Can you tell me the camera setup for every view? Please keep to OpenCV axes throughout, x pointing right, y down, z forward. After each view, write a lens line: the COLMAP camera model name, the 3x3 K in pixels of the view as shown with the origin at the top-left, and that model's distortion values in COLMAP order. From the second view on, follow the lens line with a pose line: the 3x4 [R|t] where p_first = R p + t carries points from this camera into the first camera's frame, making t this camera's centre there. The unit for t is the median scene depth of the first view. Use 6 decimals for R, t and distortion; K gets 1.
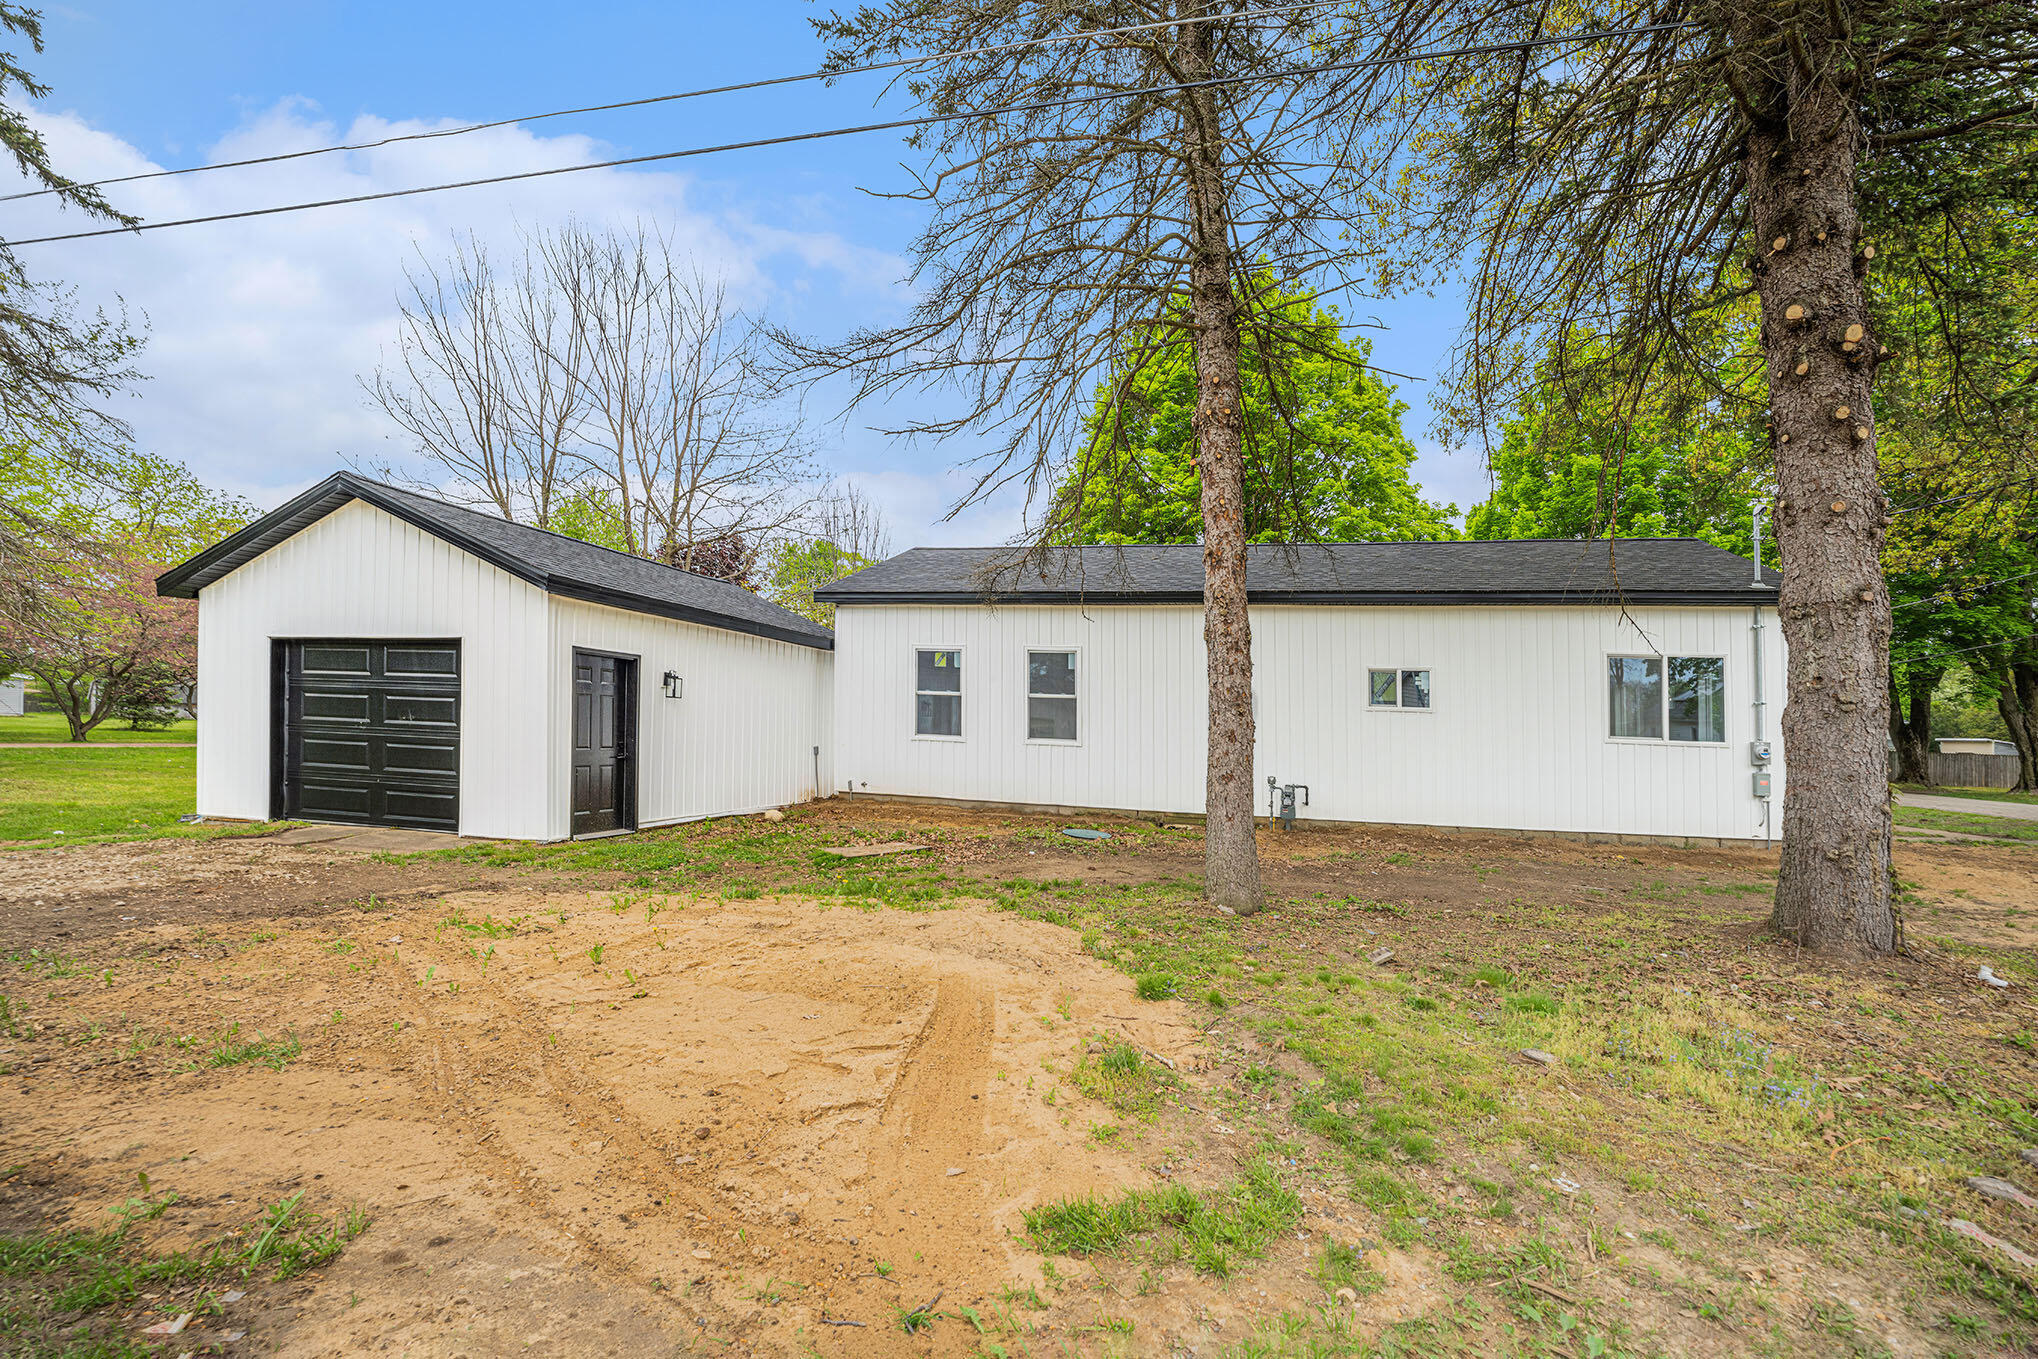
lens RADIAL K [[847.8, 0, 1031.2], [0, 847.8, 733.7], [0, 0, 1]] dist [-0.026338, 0.000169]
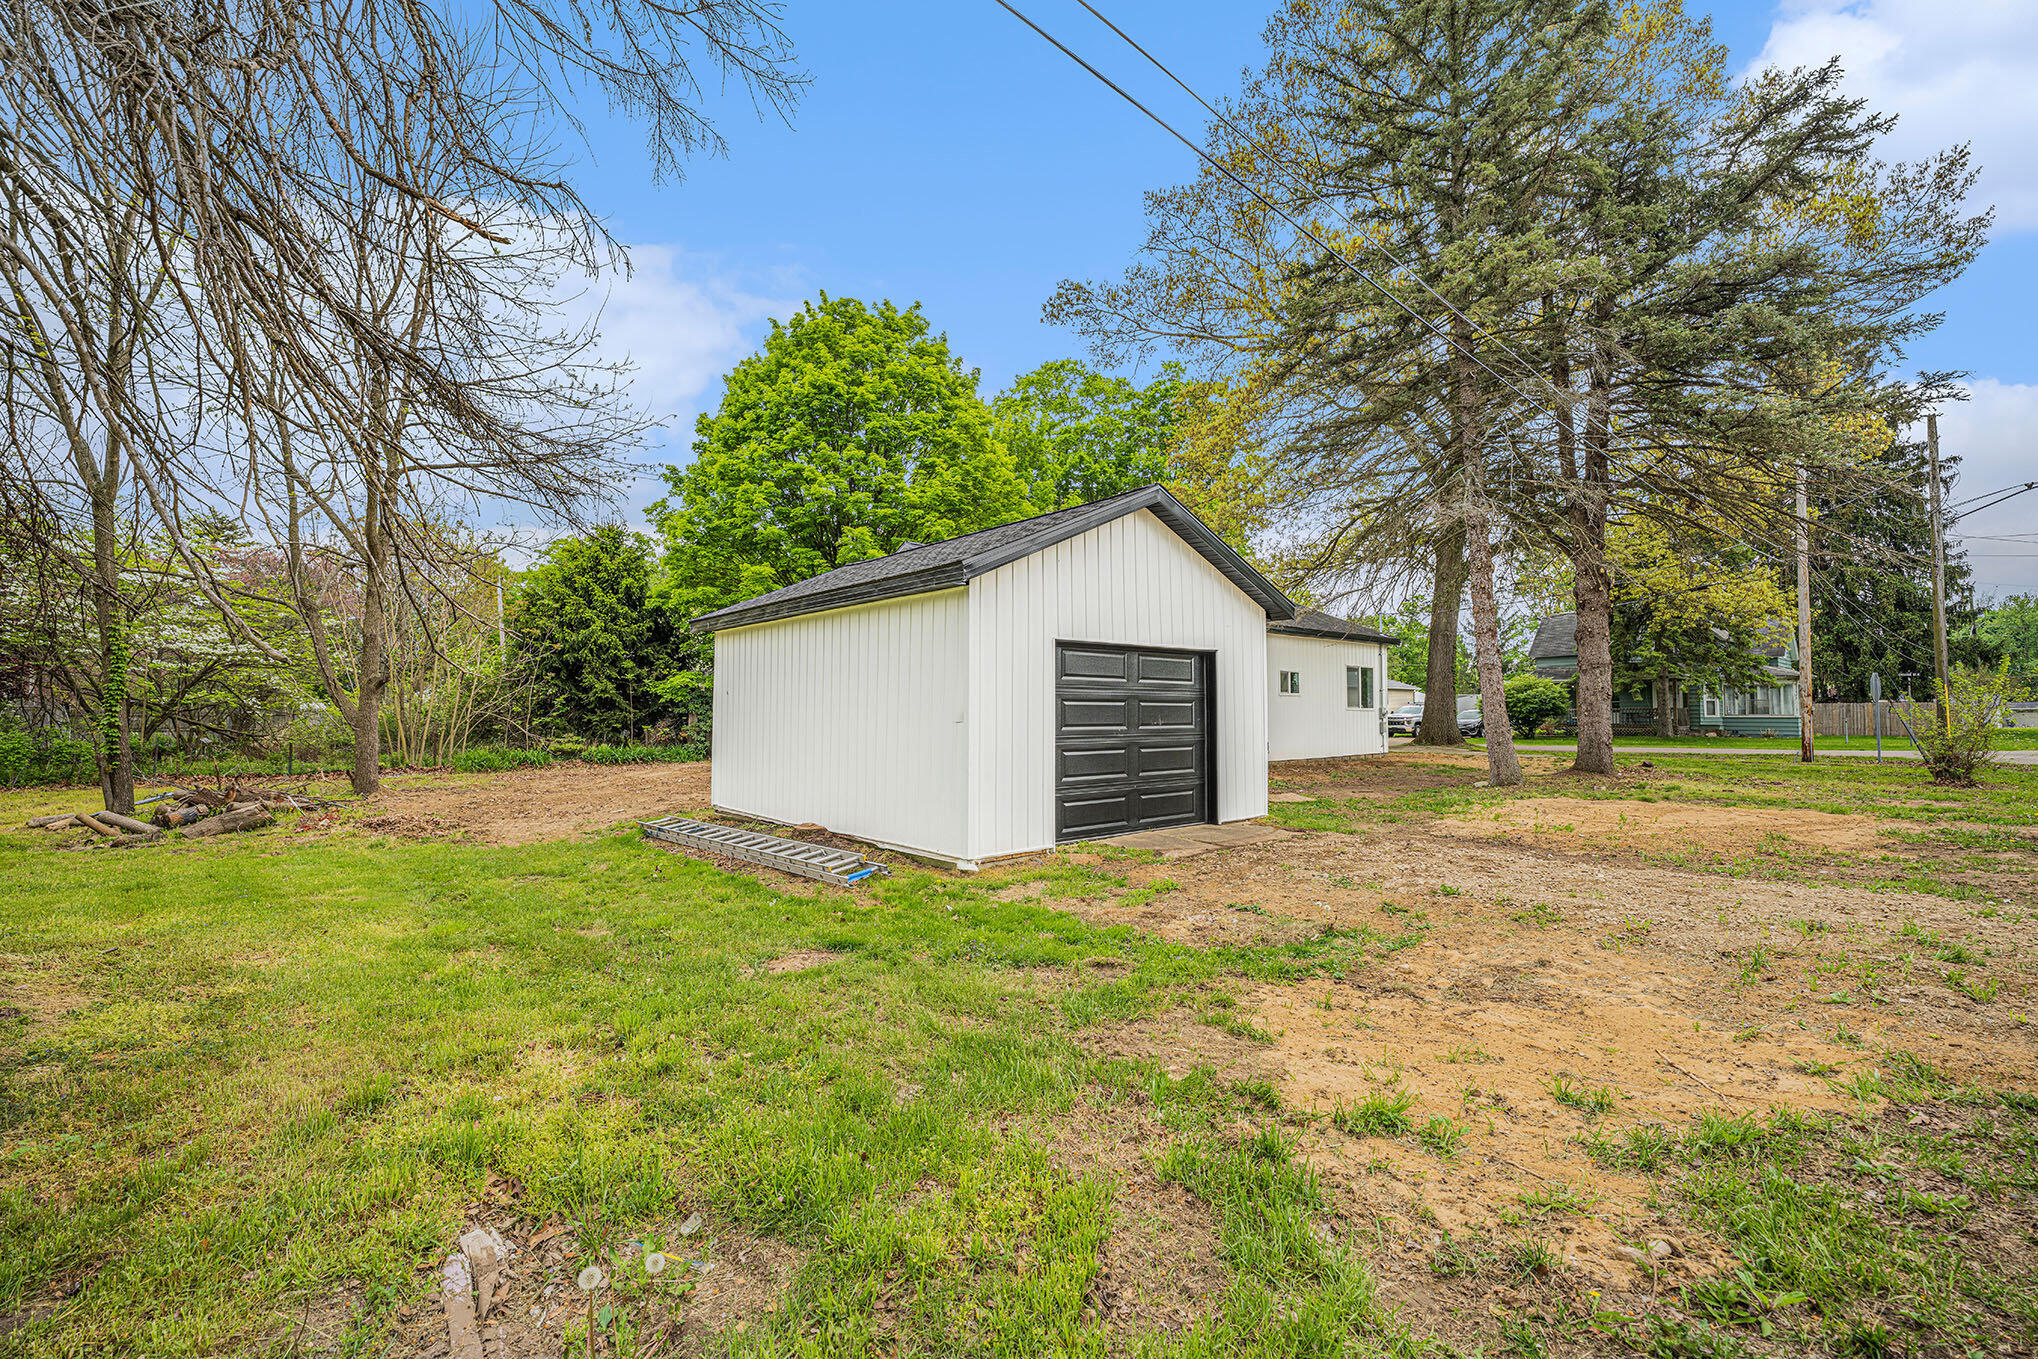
lens RADIAL K [[854.9, 0, 1016.9], [0, 854.9, 682.8], [0, 0, 1]] dist [-0.034451, -0.000114]
pose [[0.587779, -0.006506, 0.808995, -1.658308], [0.026532, 0.999585, -0.011239, -0.059331], [-0.808586, 0.028071, 0.587708, 0.508793]]
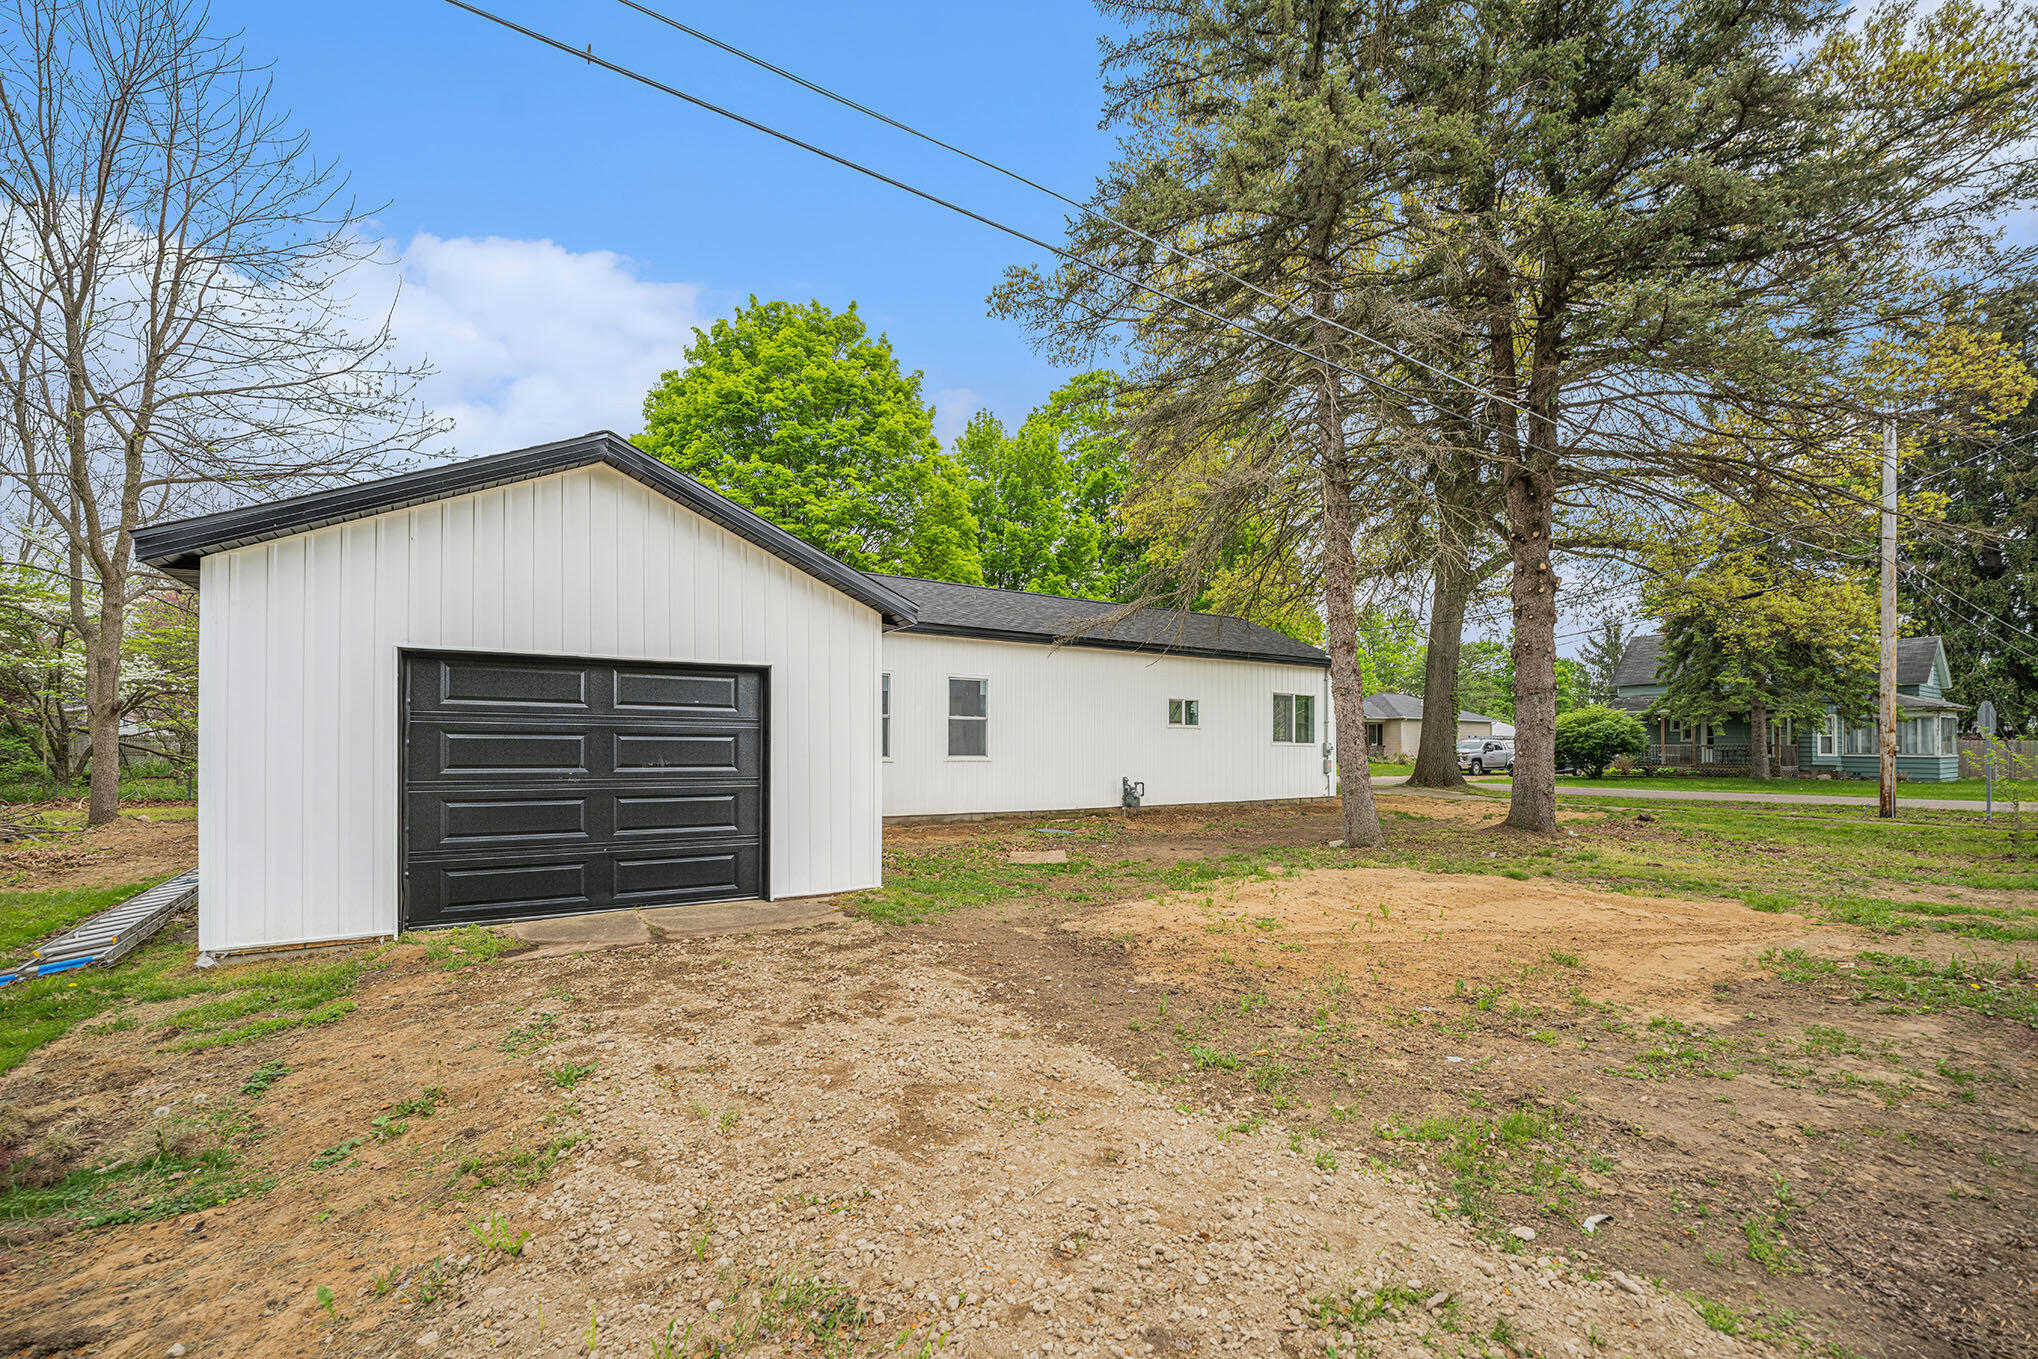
lens RADIAL K [[847.8, 0, 1031.2], [0, 847.8, 733.7], [0, 0, 1]] dist [-0.026338, 0.000169]
pose [[0.684376, -0.022385, 0.728786, -1.036286], [0.023745, 0.999683, 0.008407, -0.043168], [-0.728743, 0.011551, 0.684690, 0.211998]]
